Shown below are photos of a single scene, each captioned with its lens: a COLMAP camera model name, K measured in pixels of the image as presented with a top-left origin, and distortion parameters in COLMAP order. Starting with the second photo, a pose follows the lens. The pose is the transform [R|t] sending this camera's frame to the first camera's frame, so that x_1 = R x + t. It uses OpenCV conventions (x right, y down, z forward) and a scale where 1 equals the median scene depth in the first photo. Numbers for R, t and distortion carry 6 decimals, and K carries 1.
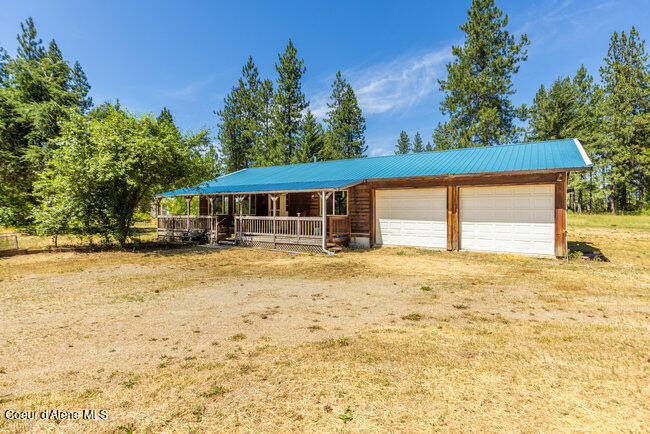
lens RADIAL K [[343.7, 0, 322.2], [0, 343.7, 204.1], [0, 0, 1]] dist [-0.000654, -0.000130]
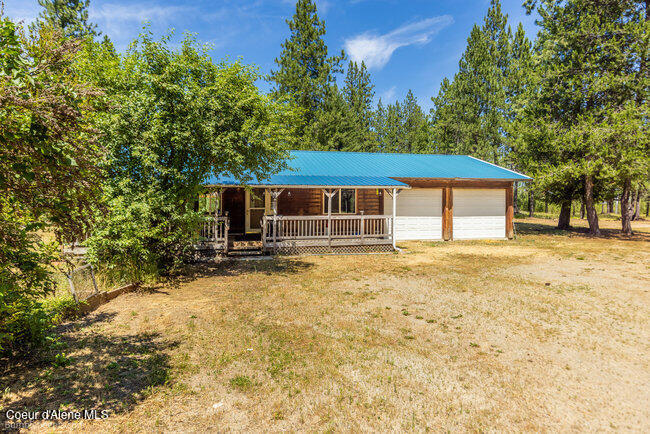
lens RADIAL K [[405.0, 0, 325.0], [0, 405.0, 217.0], [0, 0, 1]] dist [0.001515, 0.000235]
pose [[0.675502, -0.021755, 0.737037, -0.871440], [-0.006894, 0.999335, 0.035815, 0.003338], [-0.737326, -0.029274, 0.674902, 0.315200]]
